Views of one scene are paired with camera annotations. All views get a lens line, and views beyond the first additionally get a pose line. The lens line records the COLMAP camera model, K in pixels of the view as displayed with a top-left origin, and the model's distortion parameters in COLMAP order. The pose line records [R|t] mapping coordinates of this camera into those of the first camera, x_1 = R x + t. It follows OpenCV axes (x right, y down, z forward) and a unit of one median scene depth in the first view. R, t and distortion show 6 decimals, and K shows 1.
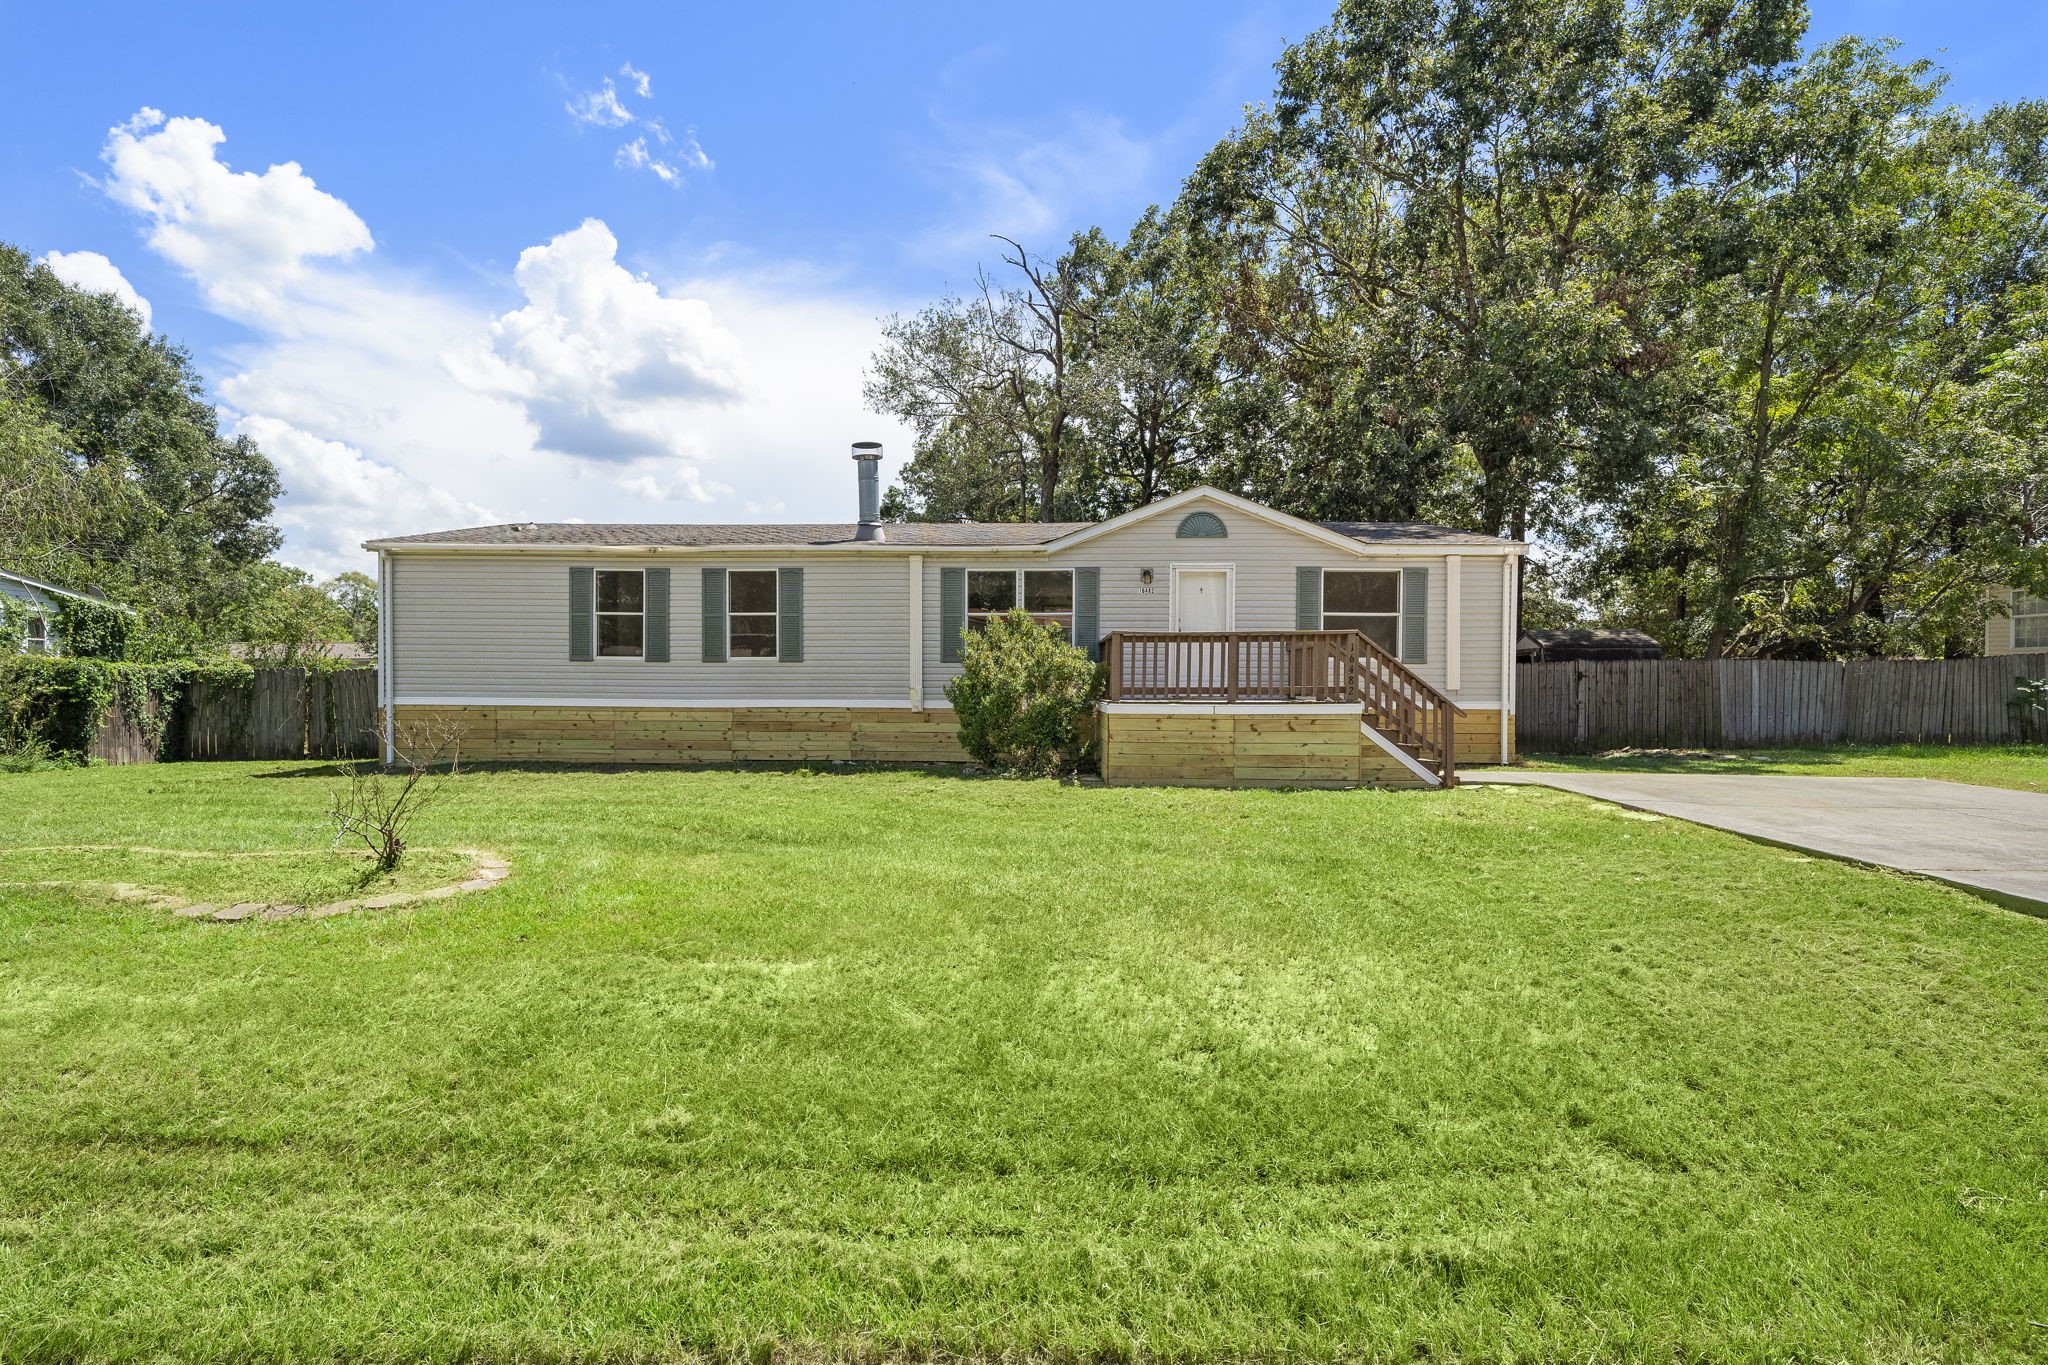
lens RADIAL K [[965.4, 0, 1012.5], [0, 965.4, 695.0], [0, 0, 1]] dist [0.003447, 0.000581]
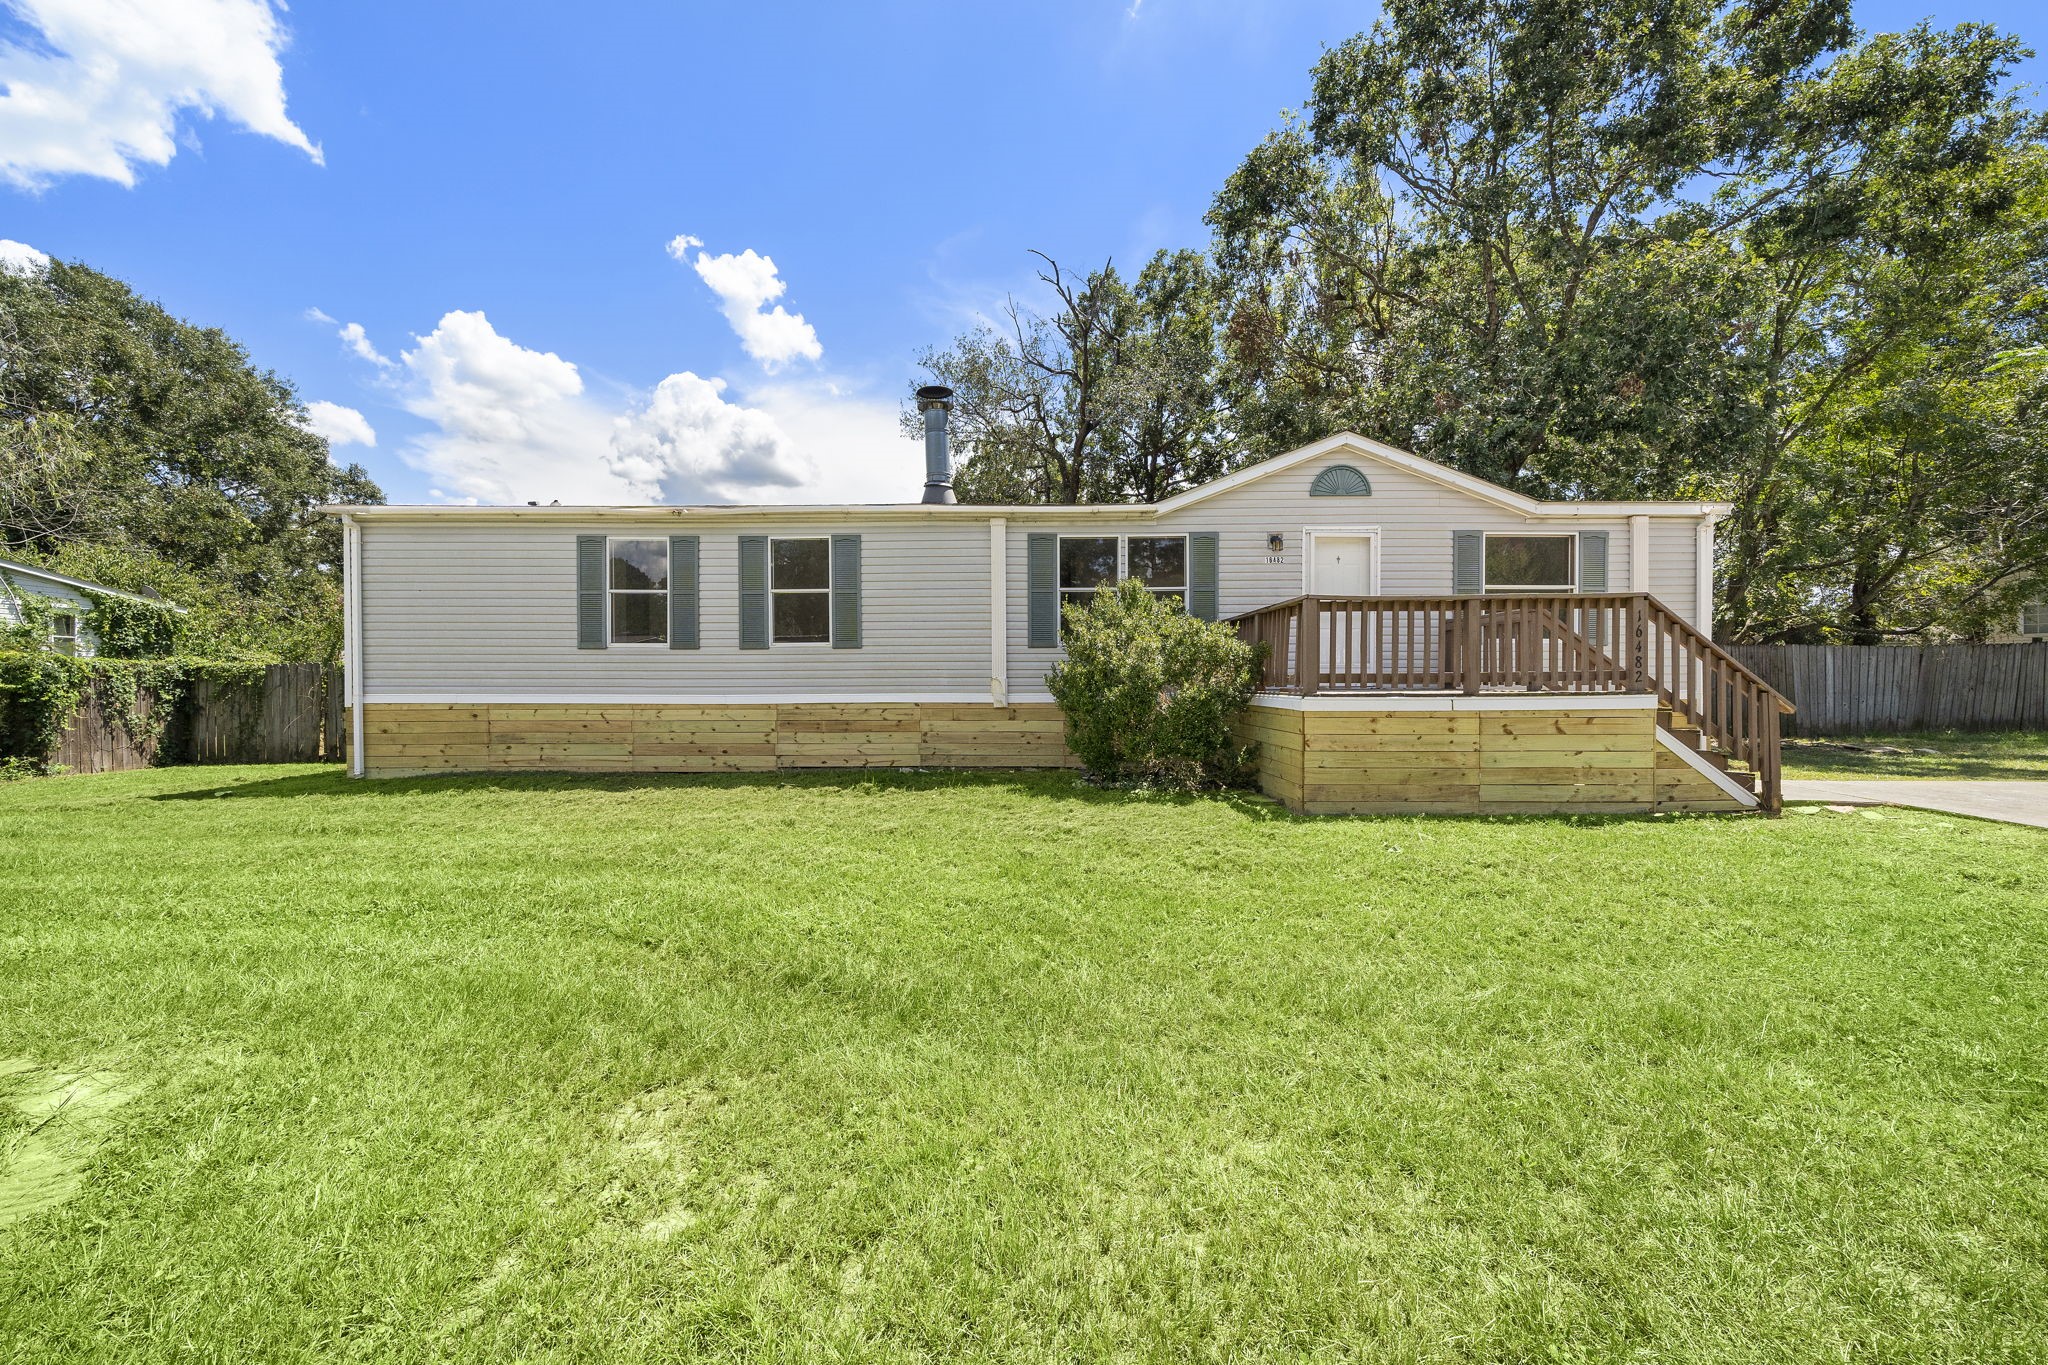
lens RADIAL K [[723.0, 0, 1014.9], [0, 723.0, 683.9], [0, 0, 1]] dist [-0.002823, -0.000379]
pose [[0.999767, -0.007223, 0.020342, -0.098137], [0.007323, 0.999961, -0.004840, 0.000271], [-0.020306, 0.004988, 0.999781, 0.376587]]
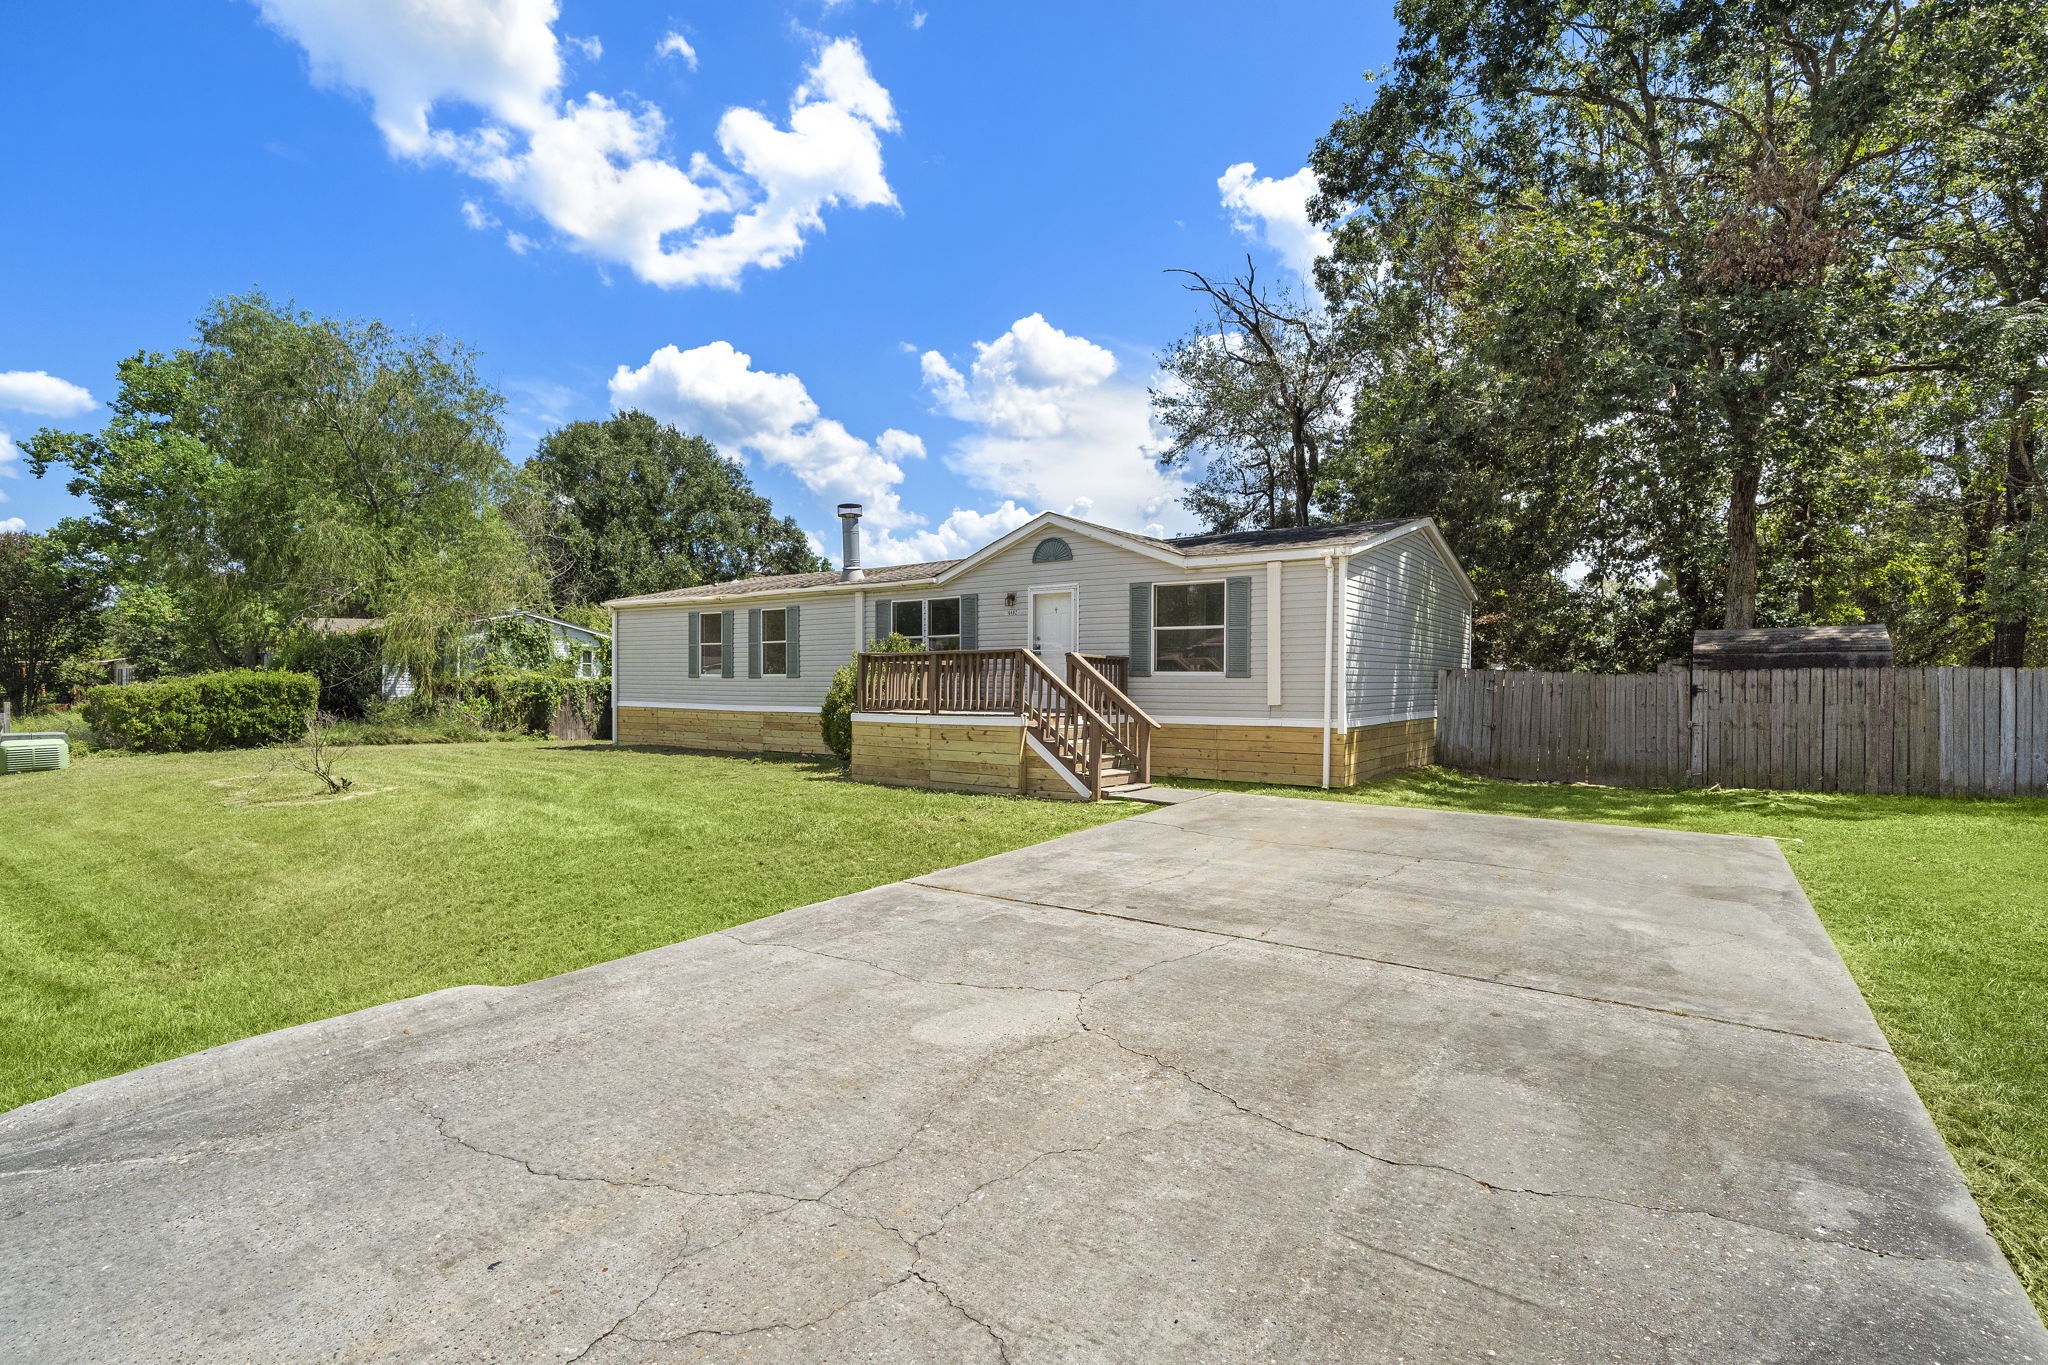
lens RADIAL K [[965.4, 0, 1012.5], [0, 965.4, 695.0], [0, 0, 1]] dist [0.003447, 0.000581]
pose [[0.822612, 0.007385, -0.568555, 0.763152], [-0.011980, 0.999919, -0.004346, -0.008448], [0.568476, 0.010386, 0.822634, 0.087634]]
